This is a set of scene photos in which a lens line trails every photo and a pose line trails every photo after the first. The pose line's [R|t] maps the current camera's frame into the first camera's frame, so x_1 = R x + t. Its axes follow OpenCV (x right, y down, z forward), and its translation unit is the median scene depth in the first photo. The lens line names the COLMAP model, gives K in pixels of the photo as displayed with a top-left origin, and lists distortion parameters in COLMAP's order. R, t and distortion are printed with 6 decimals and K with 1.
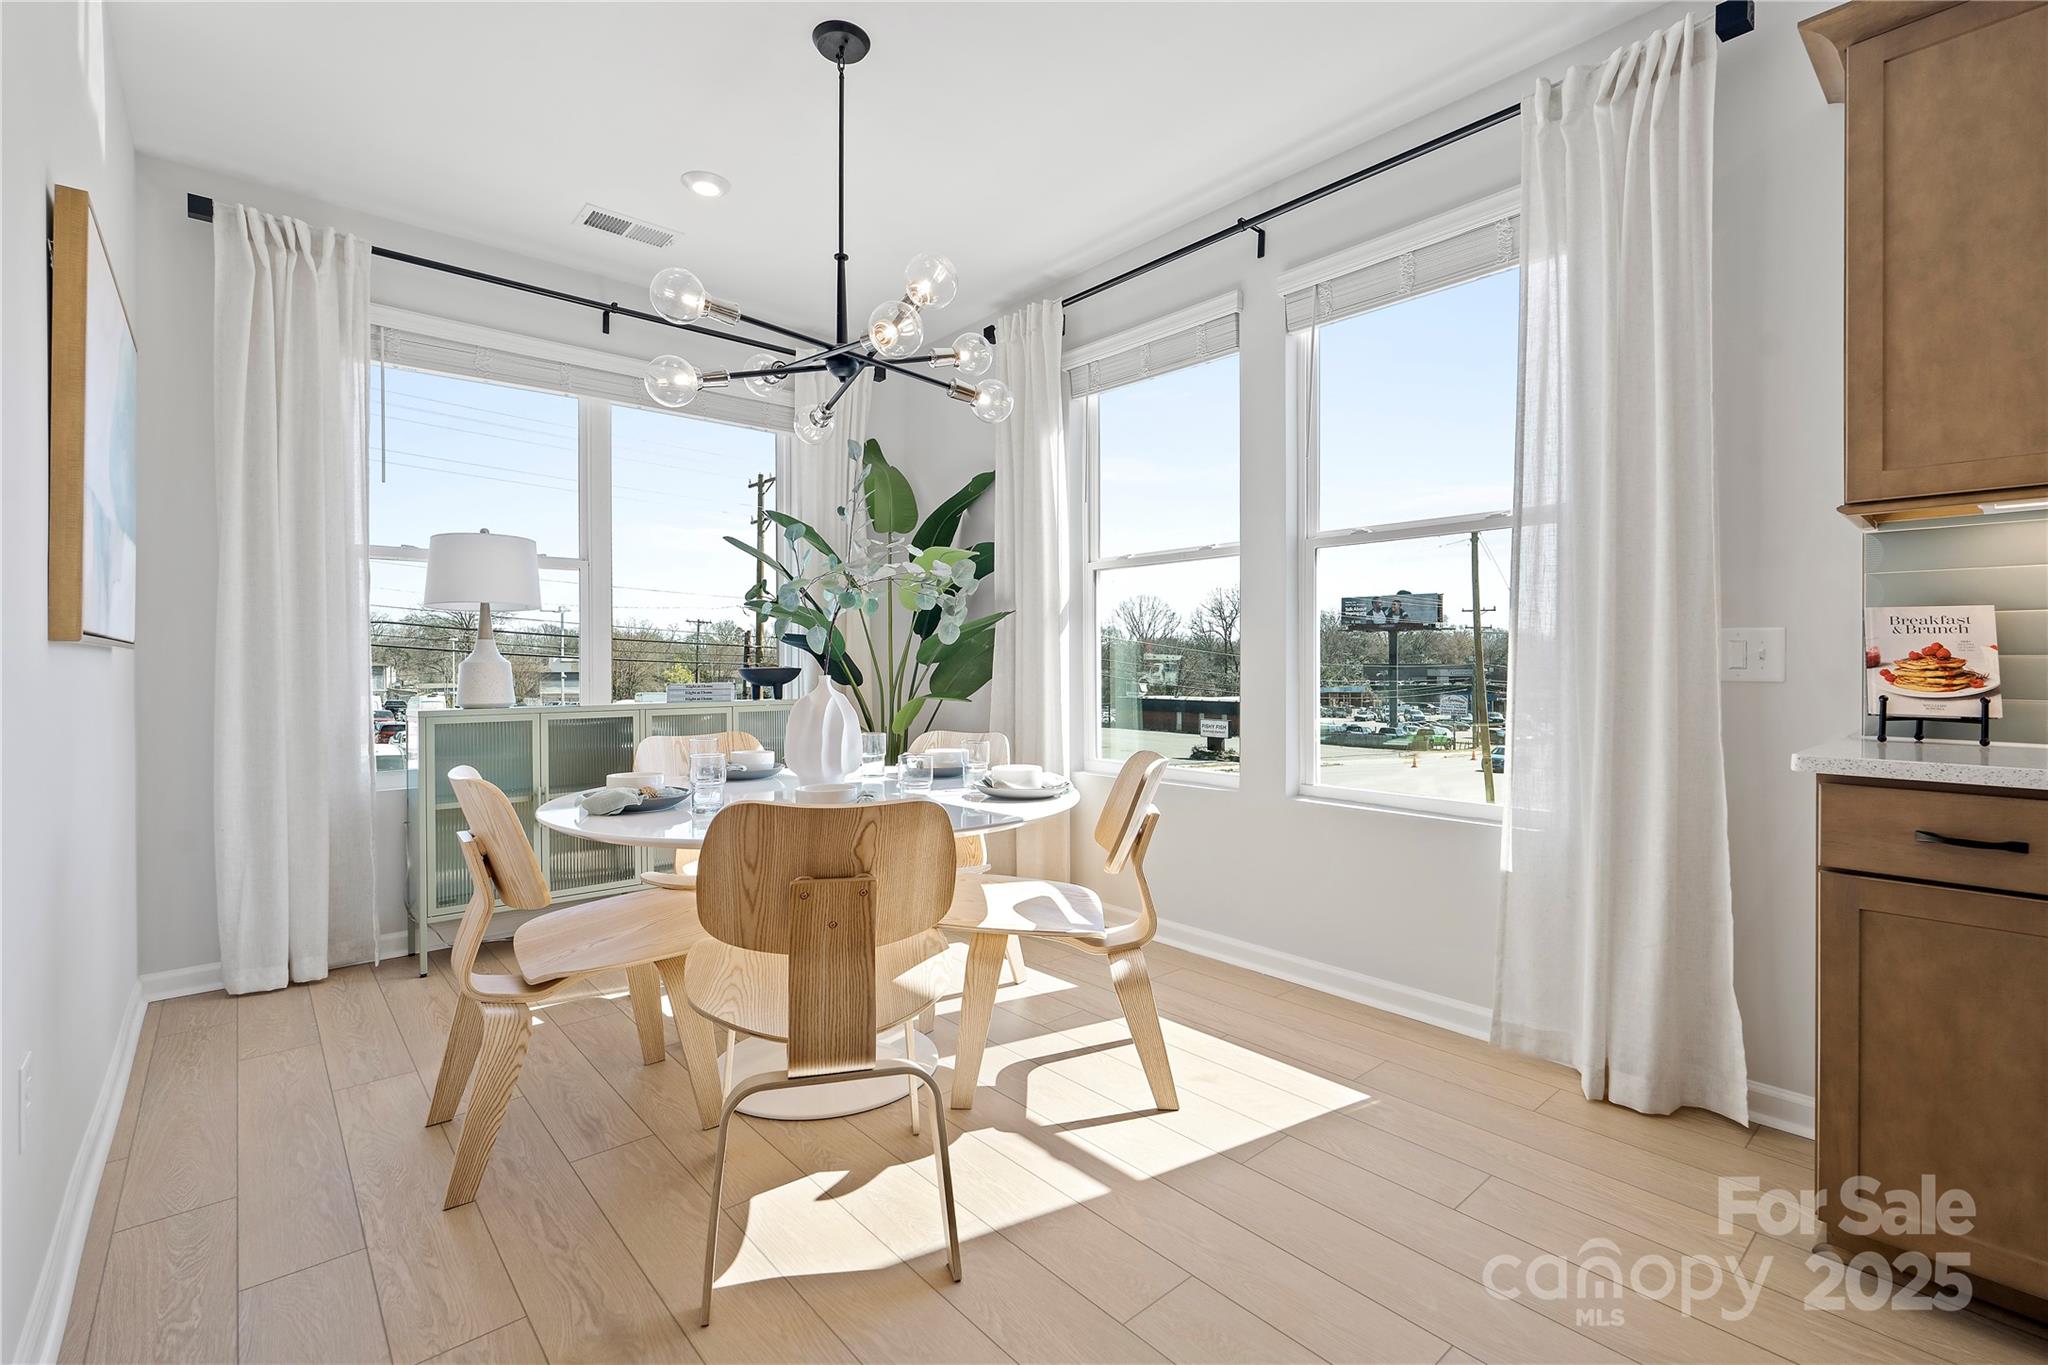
lens RADIAL K [[898.0, 0, 1021.9], [0, 898.0, 672.2], [0, 0, 1]] dist [-0.000241, 0.000594]
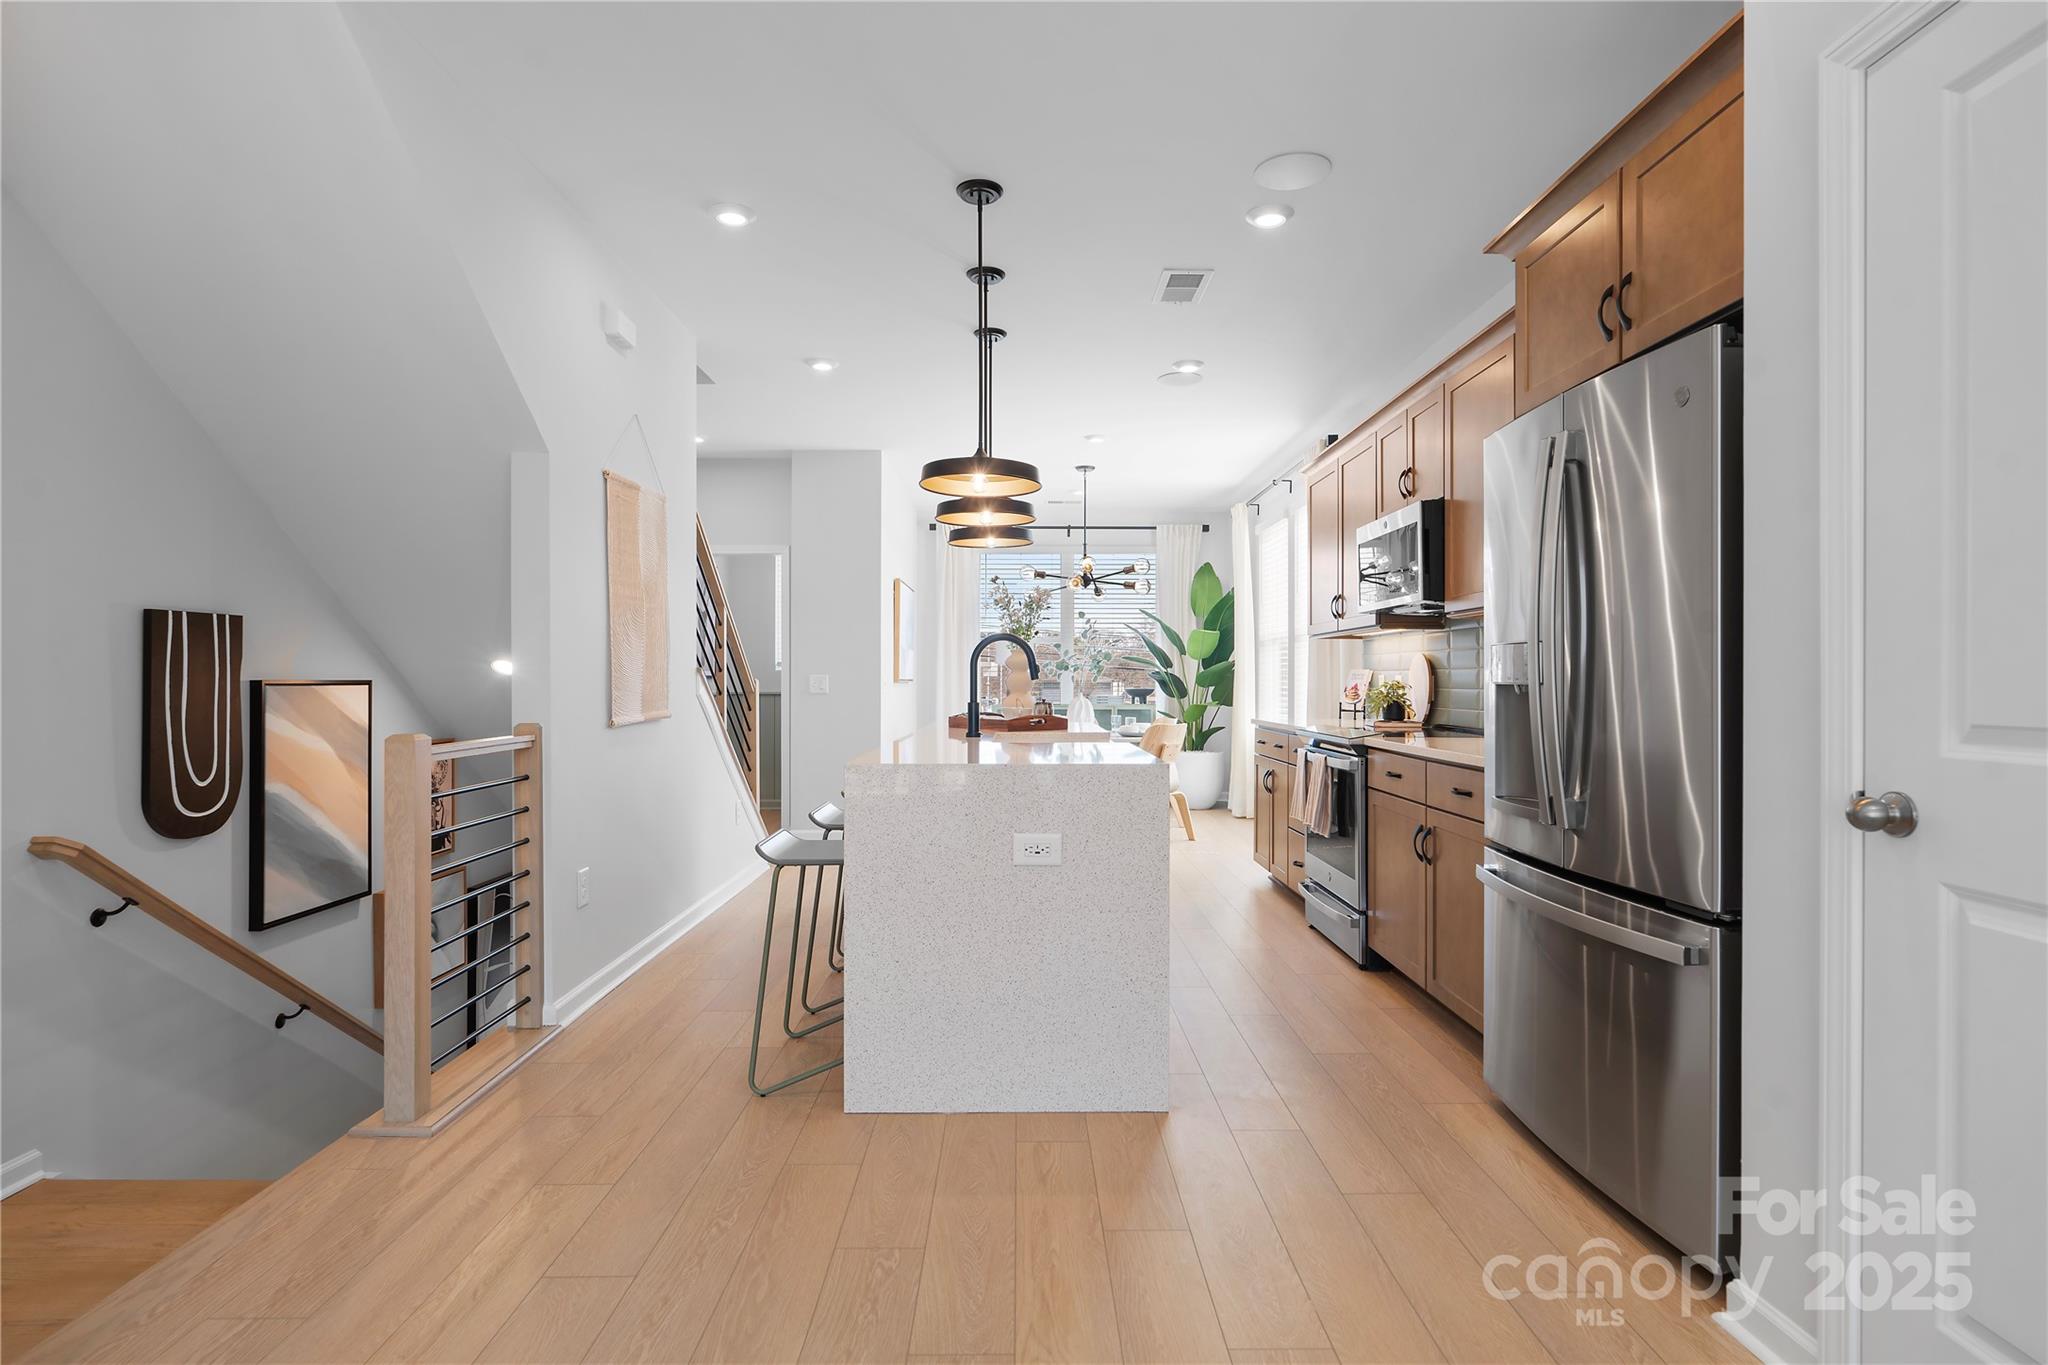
lens RADIAL K [[1043.2, 0, 1026.2], [0, 1043.2, 687.3], [0, 0, 1]] dist [-0.027056, -0.000647]
pose [[0.753940, 0.005993, -0.656916, 1.424447], [-0.007776, 0.999970, 0.000198, -0.008534], [0.656898, 0.004959, 0.753963, -1.247982]]
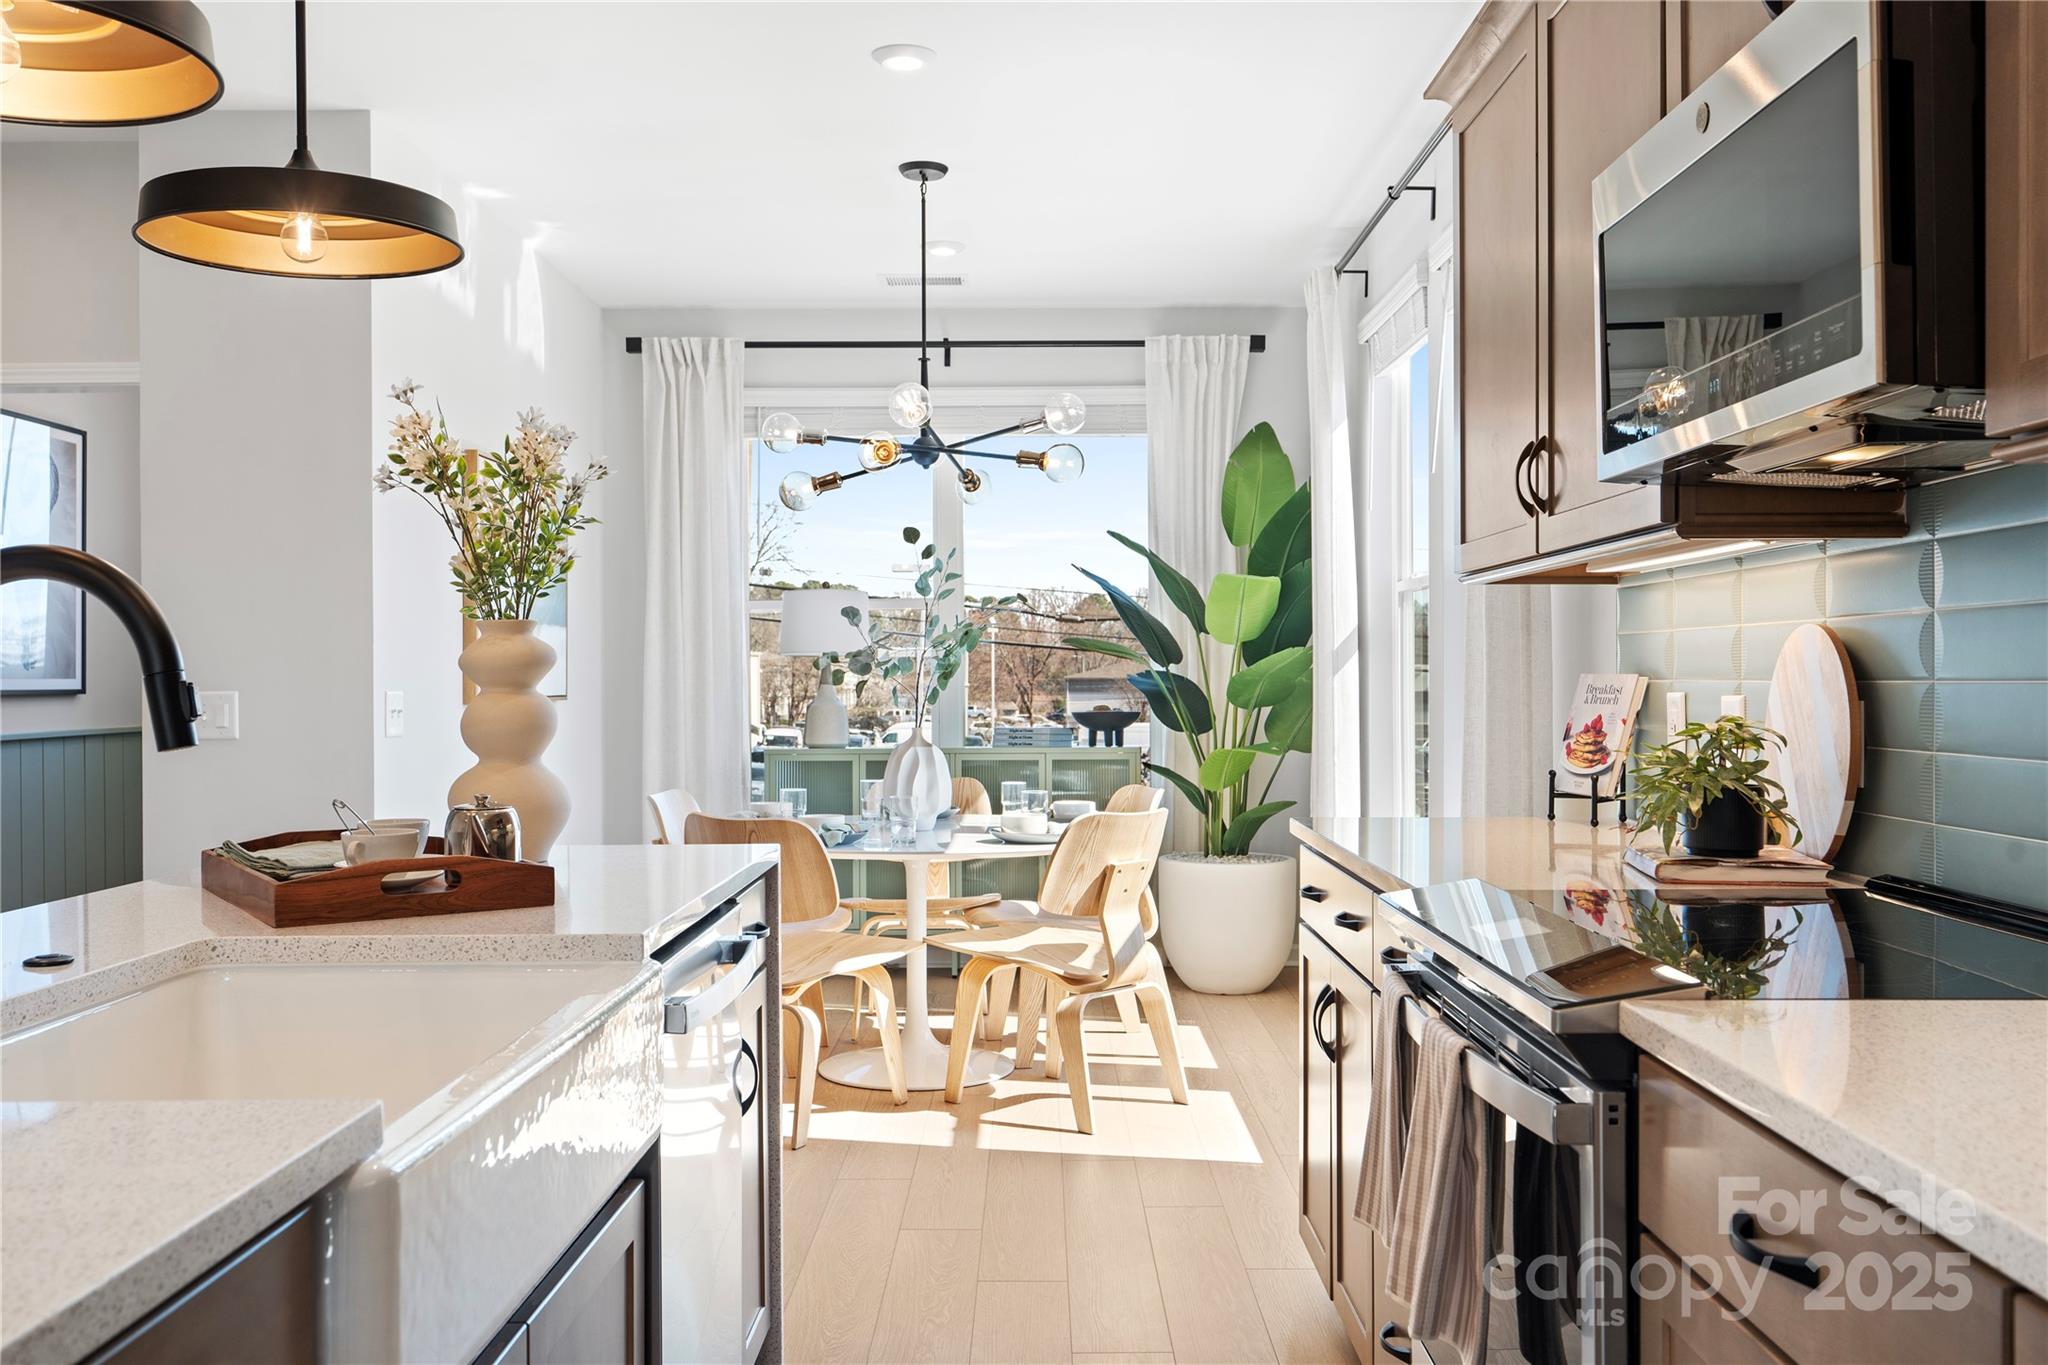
lens RADIAL K [[1764.7, 0, 1025.5], [0, 1764.7, 688.3], [0, 0, 1]] dist [-0.007918, 0.000699]
pose [[0.745265, 0.003561, -0.666759, 1.088525], [-0.004735, 0.999989, 0.000048, -0.035126], [0.666752, 0.003121, 0.745273, -0.456584]]
